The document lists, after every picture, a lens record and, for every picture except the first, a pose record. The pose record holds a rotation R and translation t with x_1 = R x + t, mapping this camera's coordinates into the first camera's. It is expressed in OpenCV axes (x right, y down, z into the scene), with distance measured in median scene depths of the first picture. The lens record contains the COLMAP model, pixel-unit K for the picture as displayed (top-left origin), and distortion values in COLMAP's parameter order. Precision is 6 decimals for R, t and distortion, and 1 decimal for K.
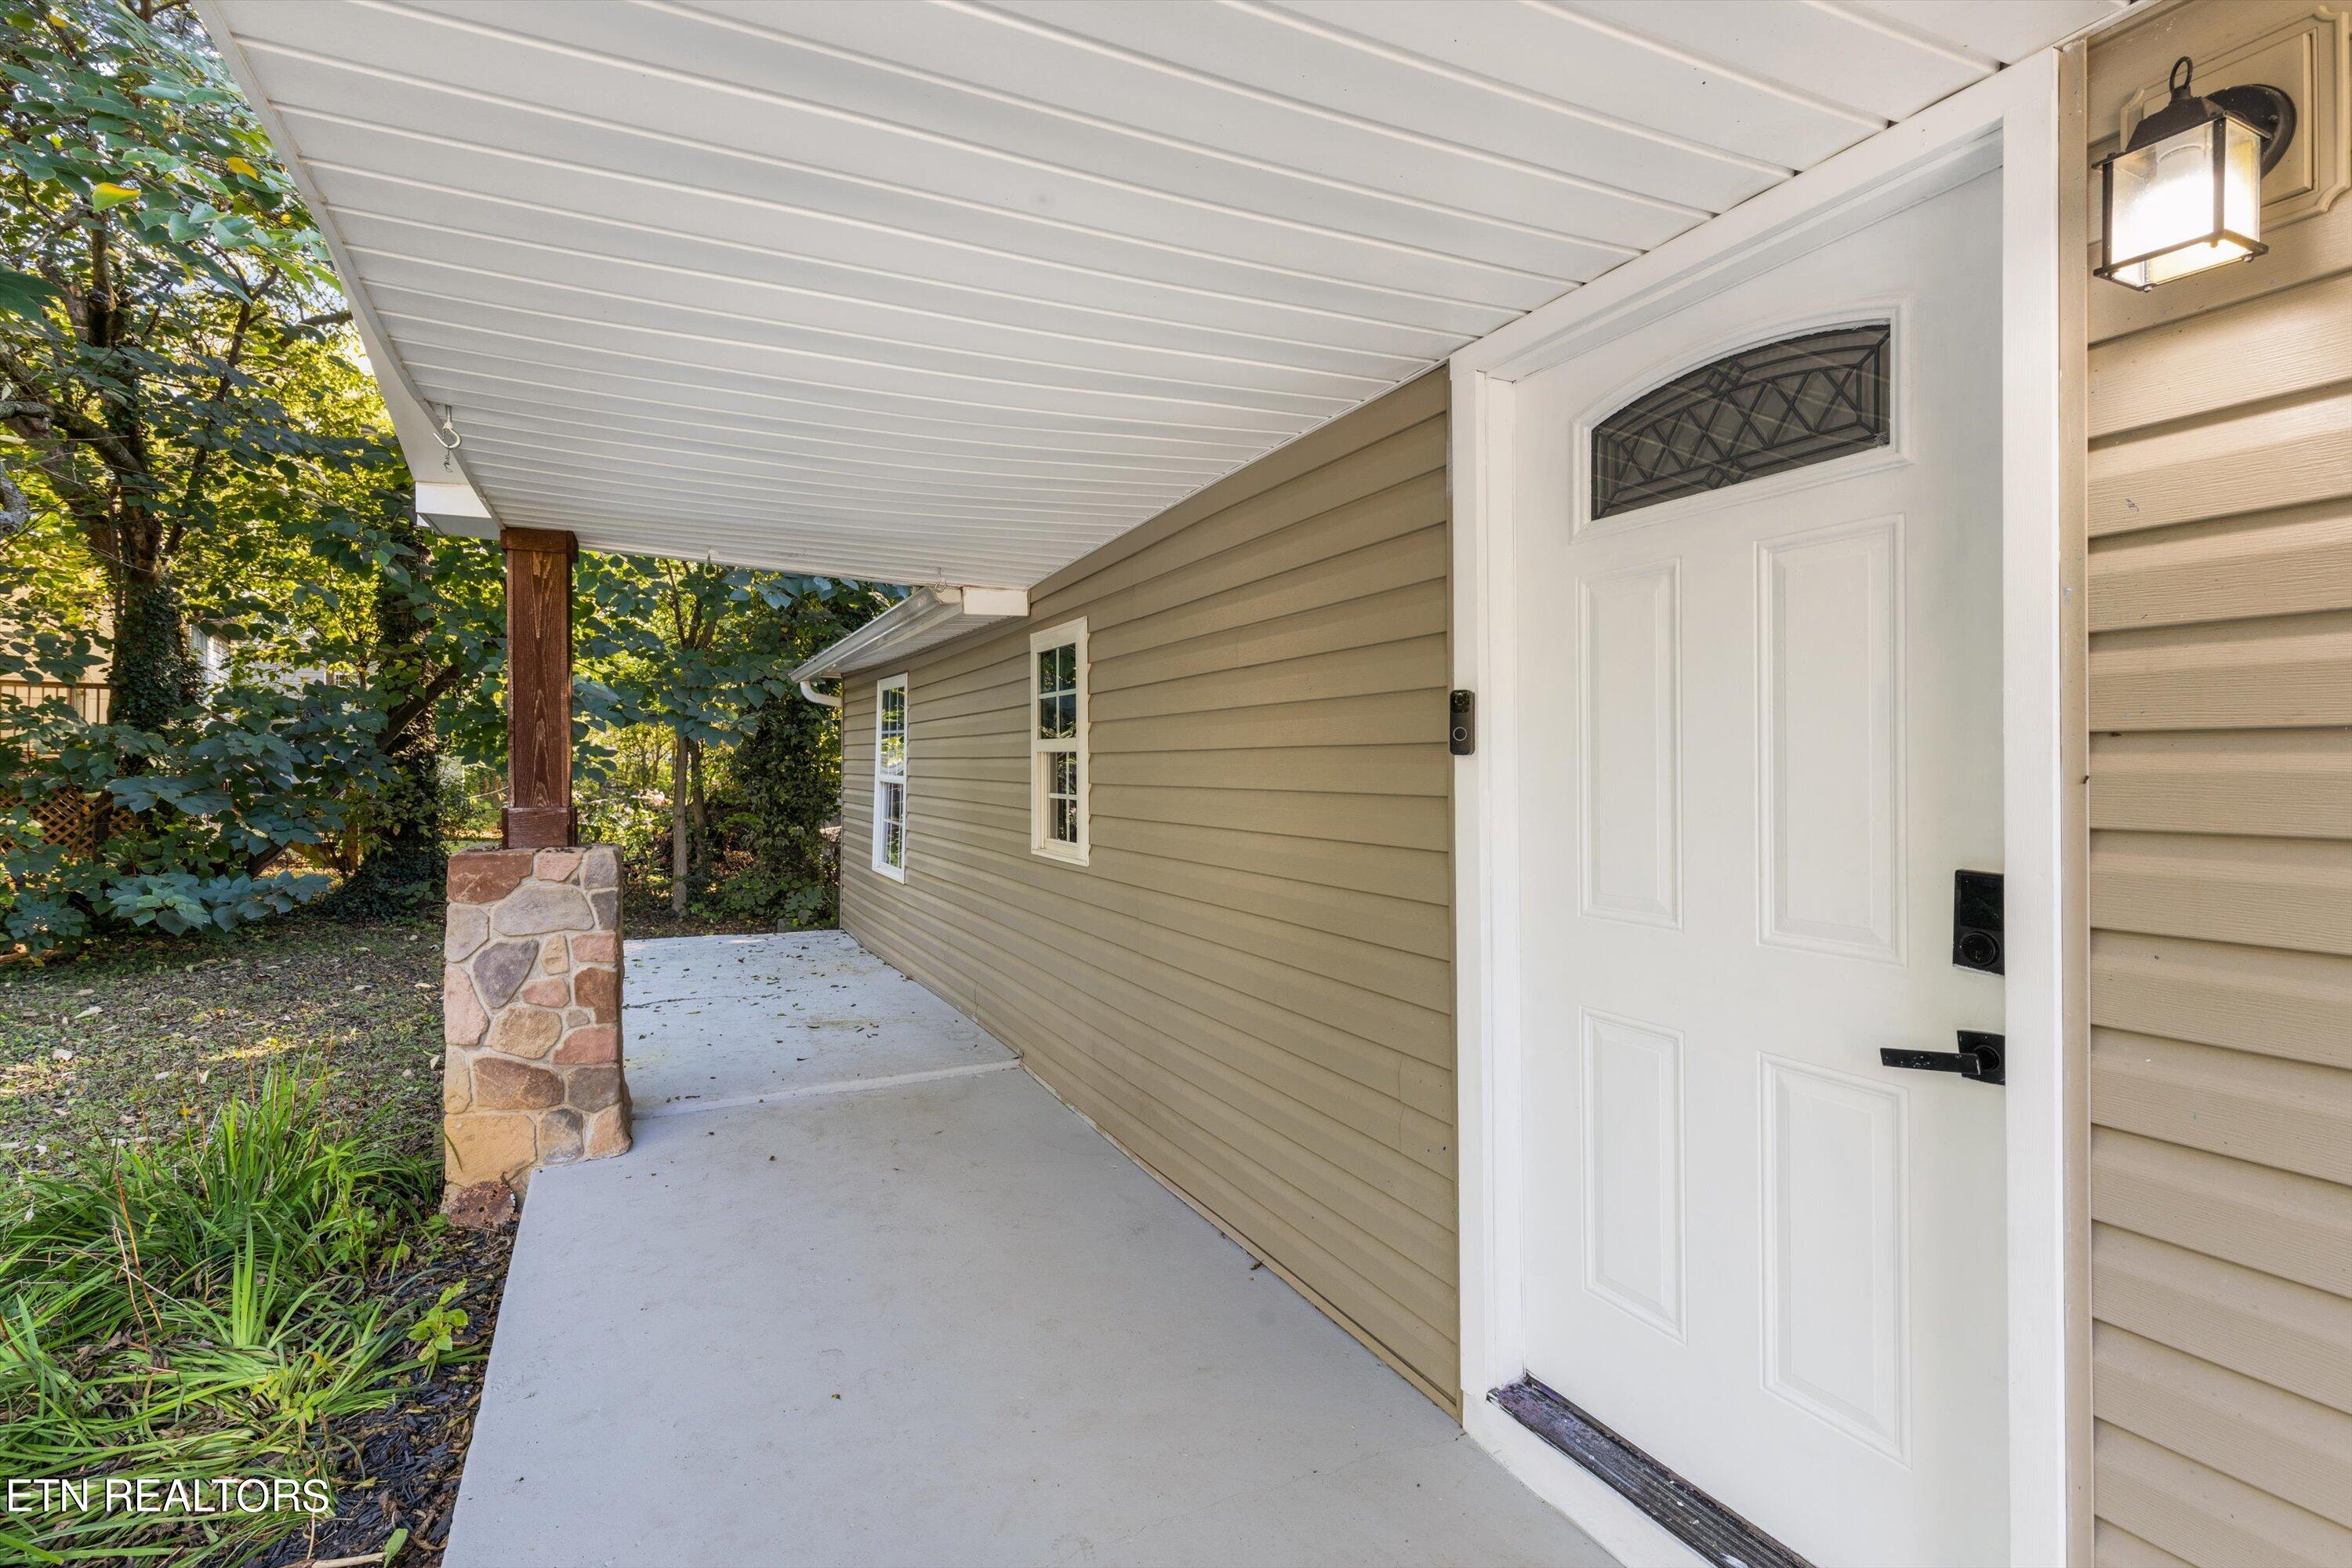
lens RADIAL K [[1063.7, 0, 1163.0], [0, 1063.7, 768.6], [0, 0, 1]] dist [0.007382, -0.000691]
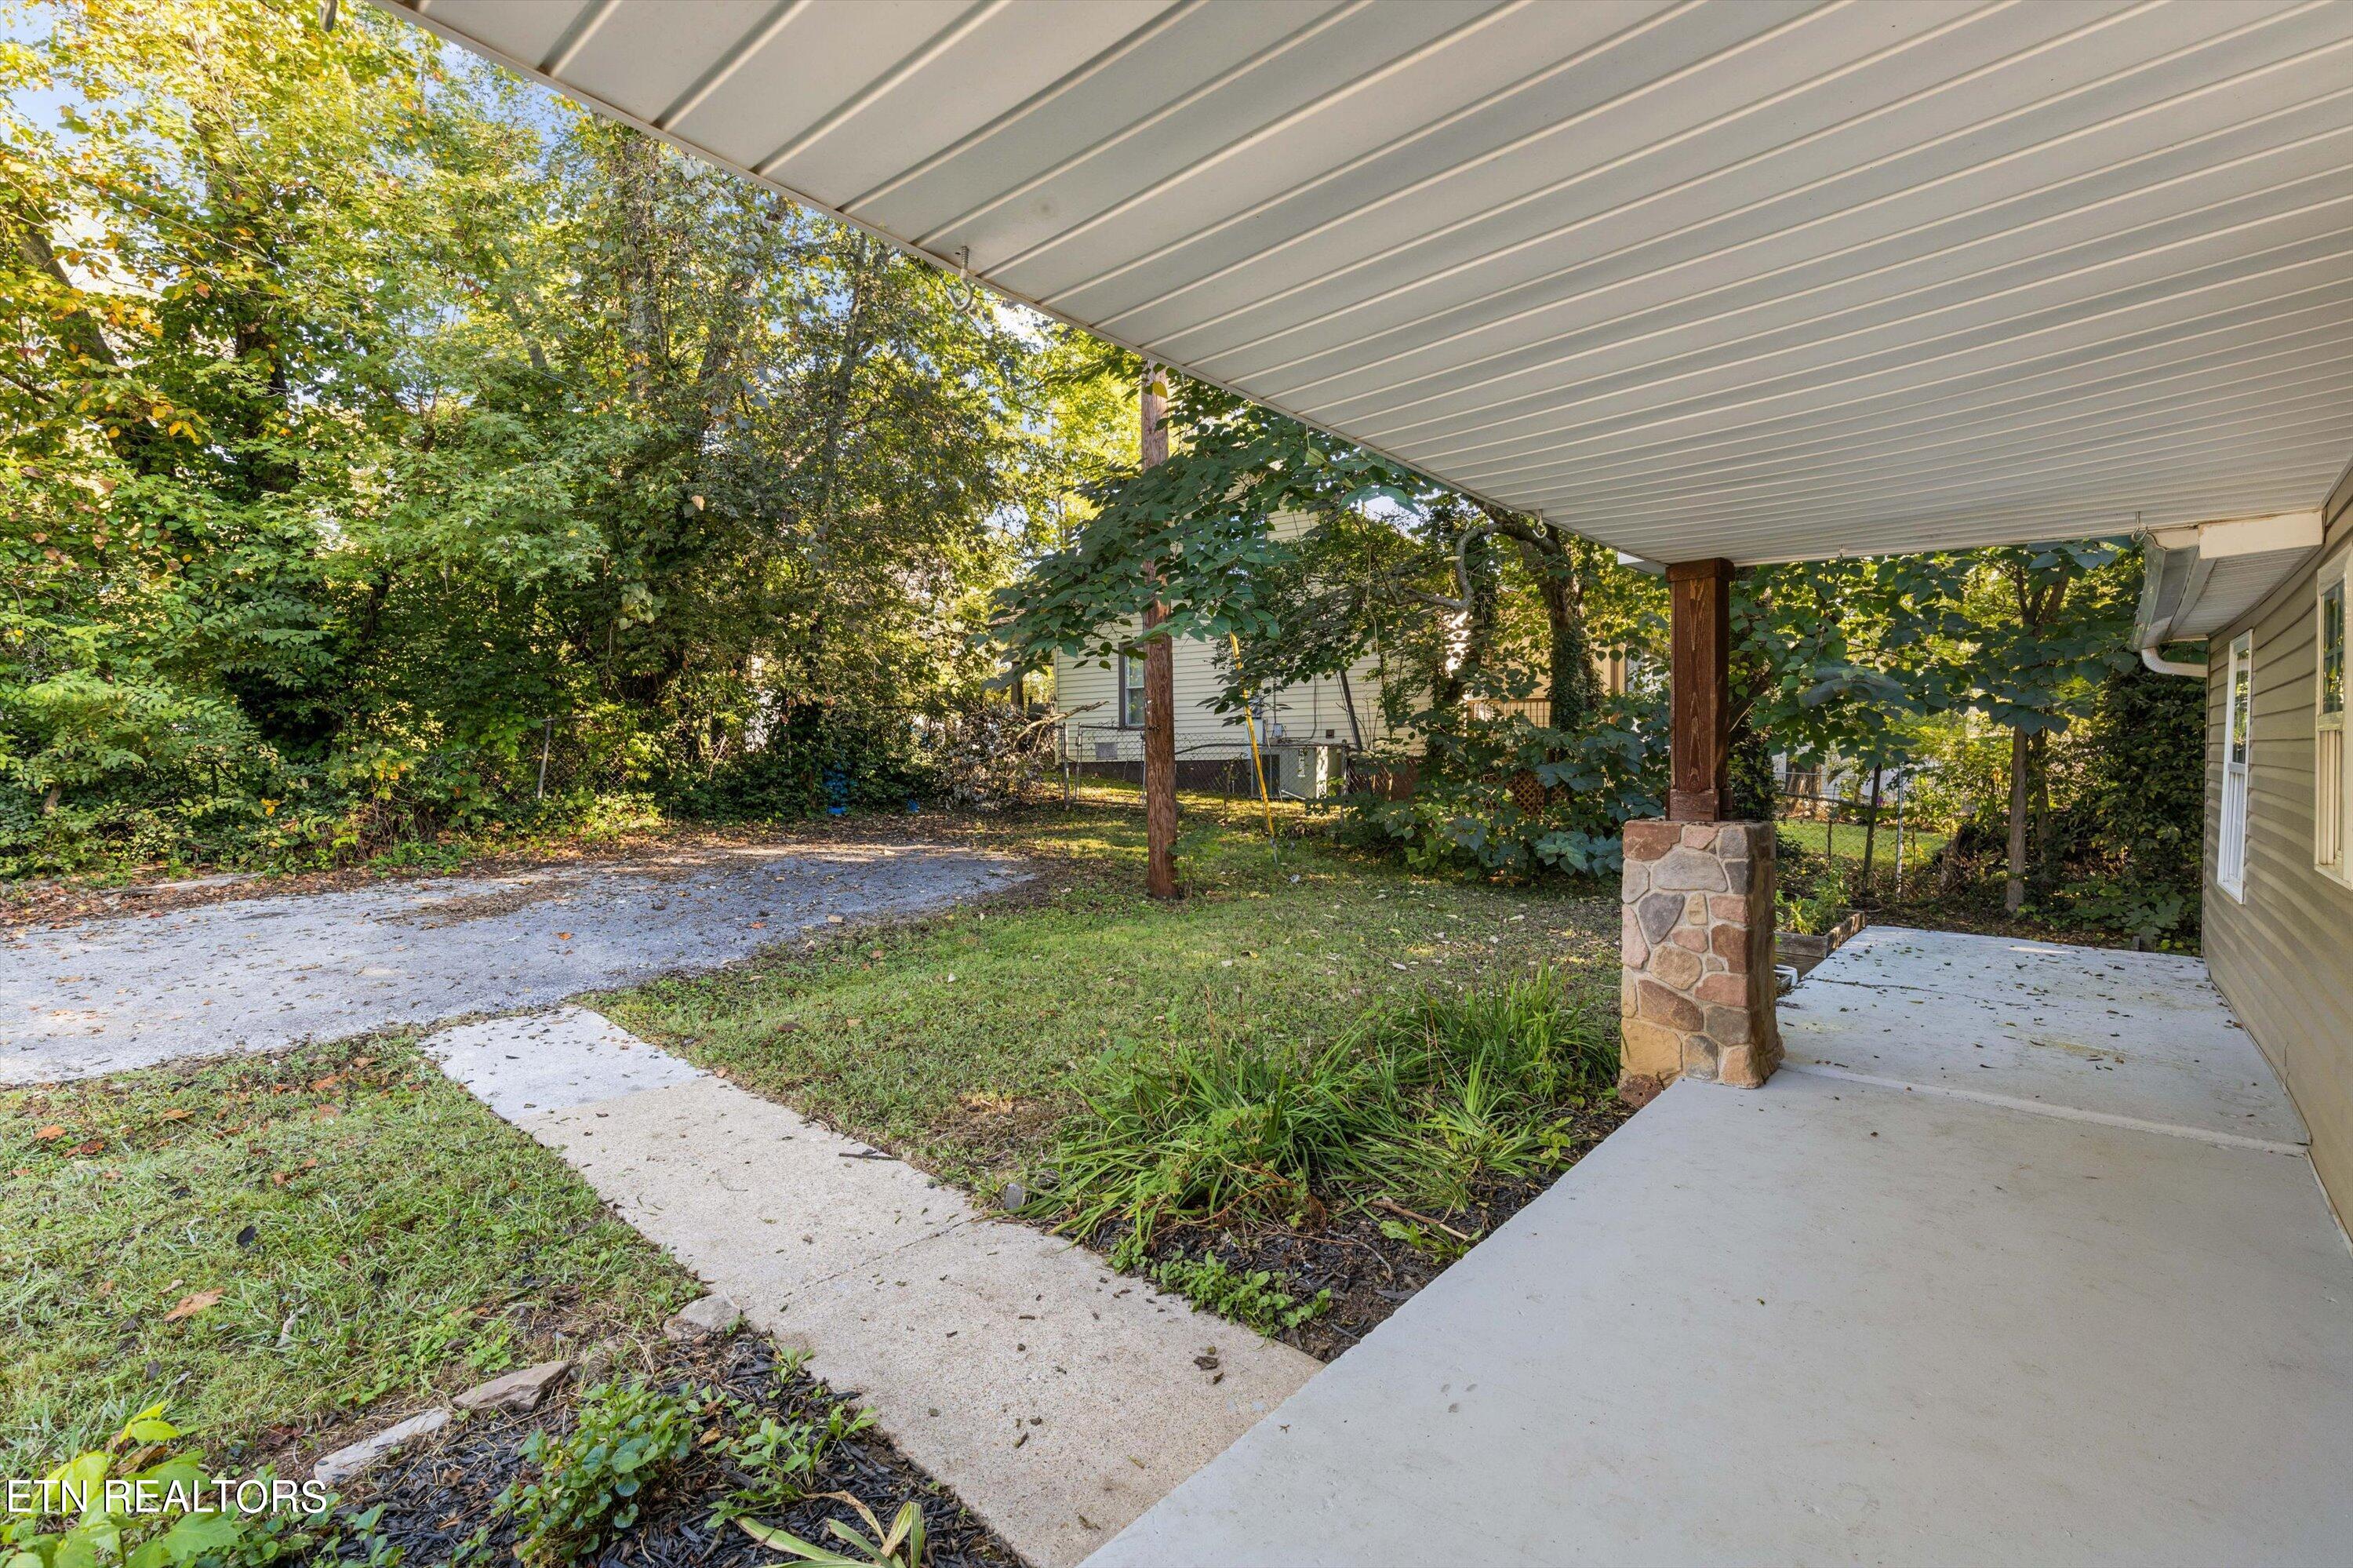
lens RADIAL K [[1064.2, 0, 1186.0], [0, 1064.2, 782.7], [0, 0, 1]] dist [0.007382, -0.000691]
pose [[0.372959, 0.019333, -0.927646, 0.335032], [0.003381, 0.999748, 0.022195, 0.000299], [0.927842, -0.011414, 0.372800, 0.000137]]
